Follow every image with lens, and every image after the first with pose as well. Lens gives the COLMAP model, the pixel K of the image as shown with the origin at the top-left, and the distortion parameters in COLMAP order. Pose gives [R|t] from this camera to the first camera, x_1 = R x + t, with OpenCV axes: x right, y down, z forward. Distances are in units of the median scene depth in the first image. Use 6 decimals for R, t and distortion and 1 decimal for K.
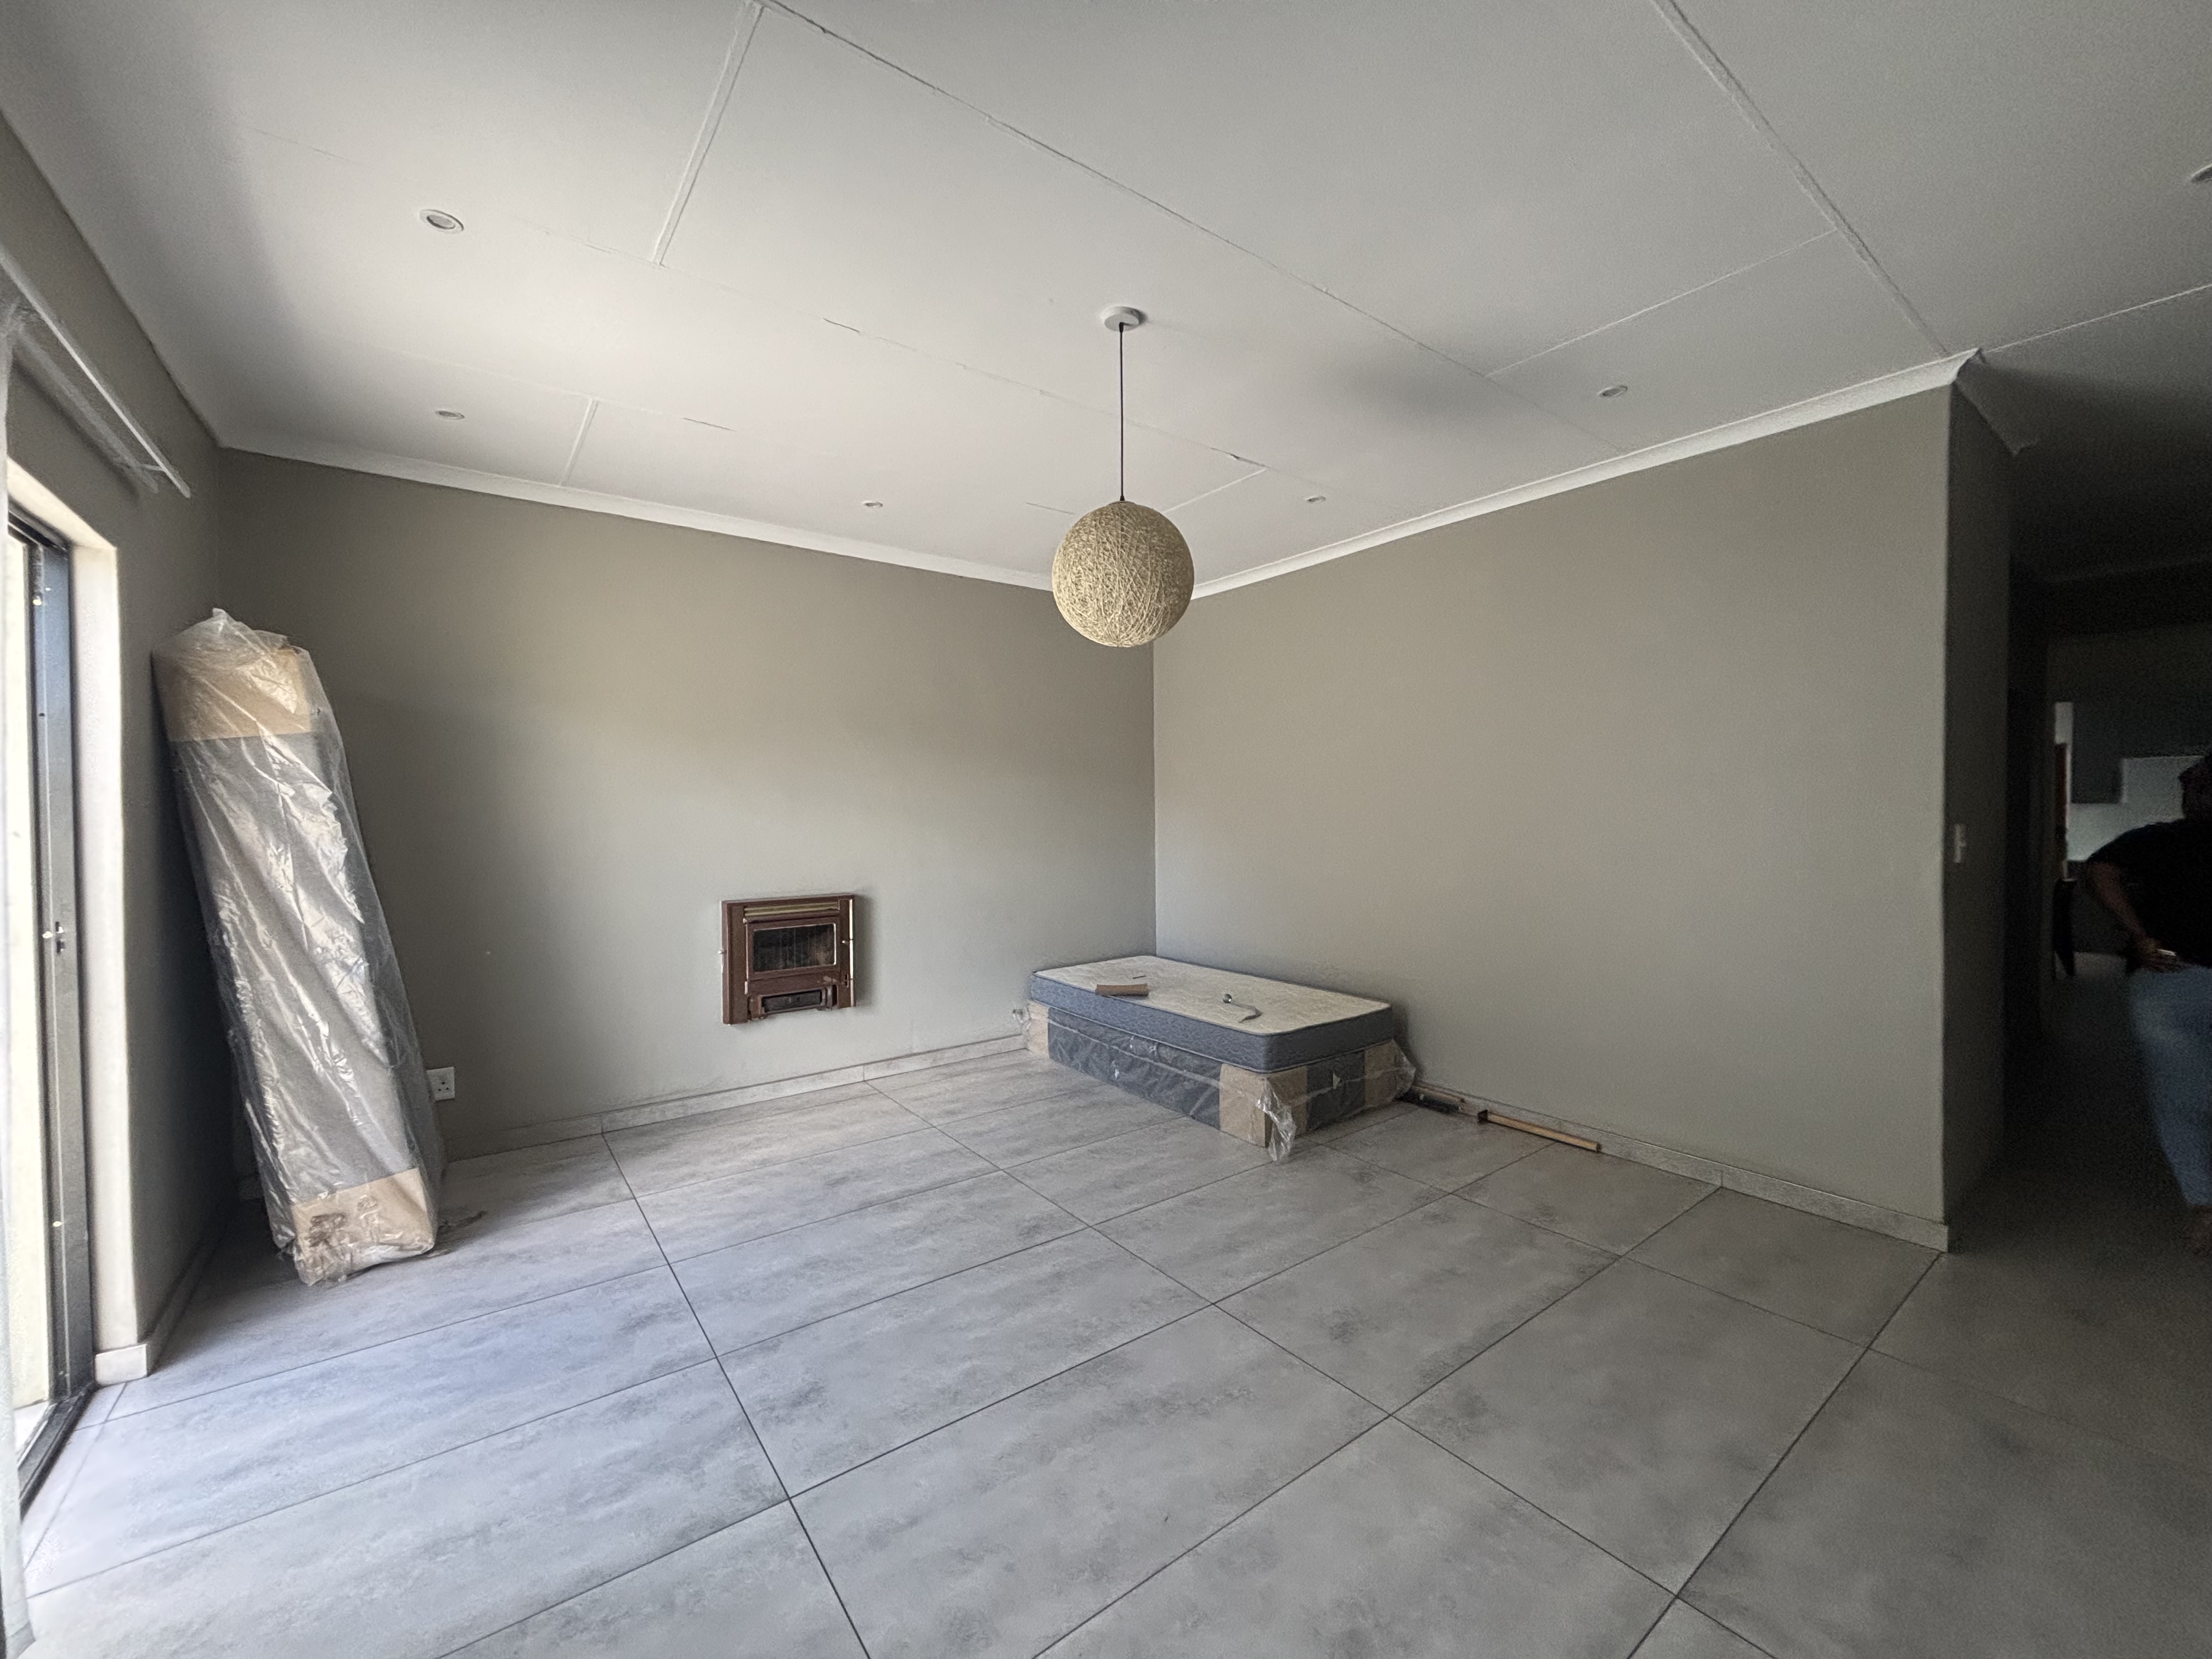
lens RADIAL K [[893.0, 0, 1099.8], [0, 893.0, 825.0], [0, 0, 1]] dist [0.000948, 0.000119]
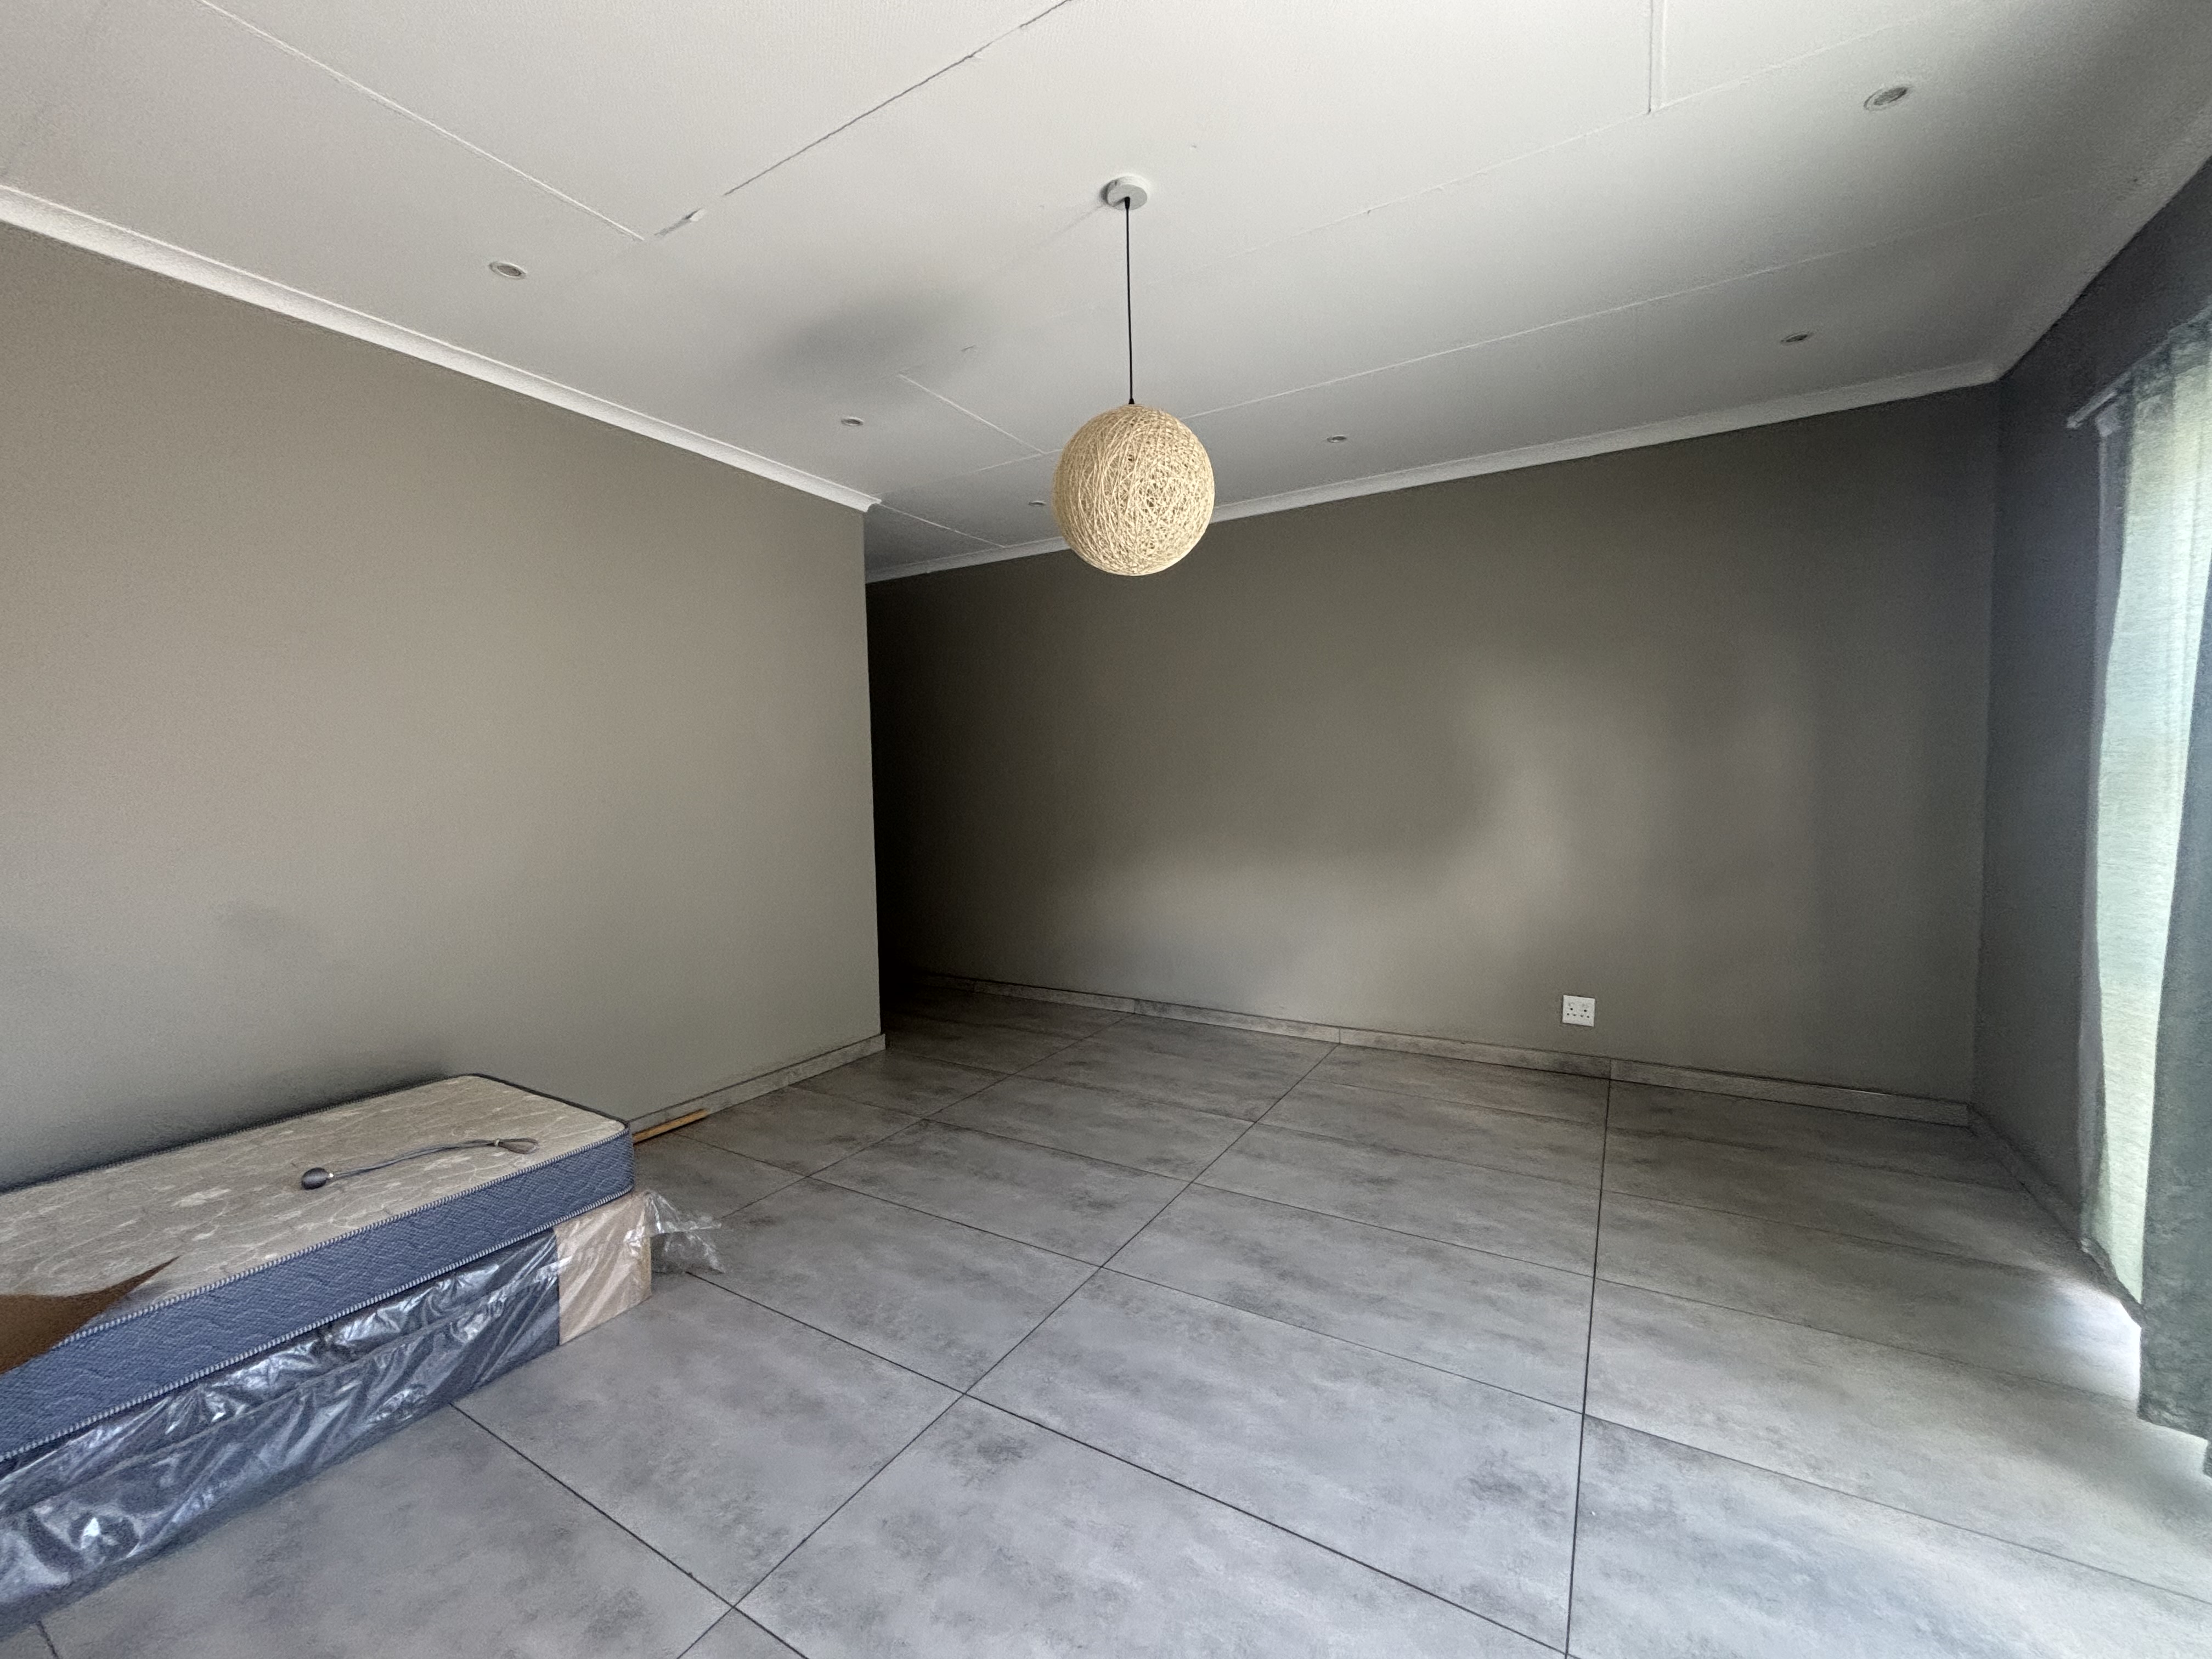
lens RADIAL K [[884.5, 0, 1117.8], [0, 884.5, 827.2], [0, 0, 1]] dist [-0.001938, -0.000290]
pose [[-0.390225, -0.033753, 0.920101, -0.767481], [0.042215, 0.997621, 0.054500, 0.003818], [-0.919751, 0.060109, -0.387872, 1.350533]]
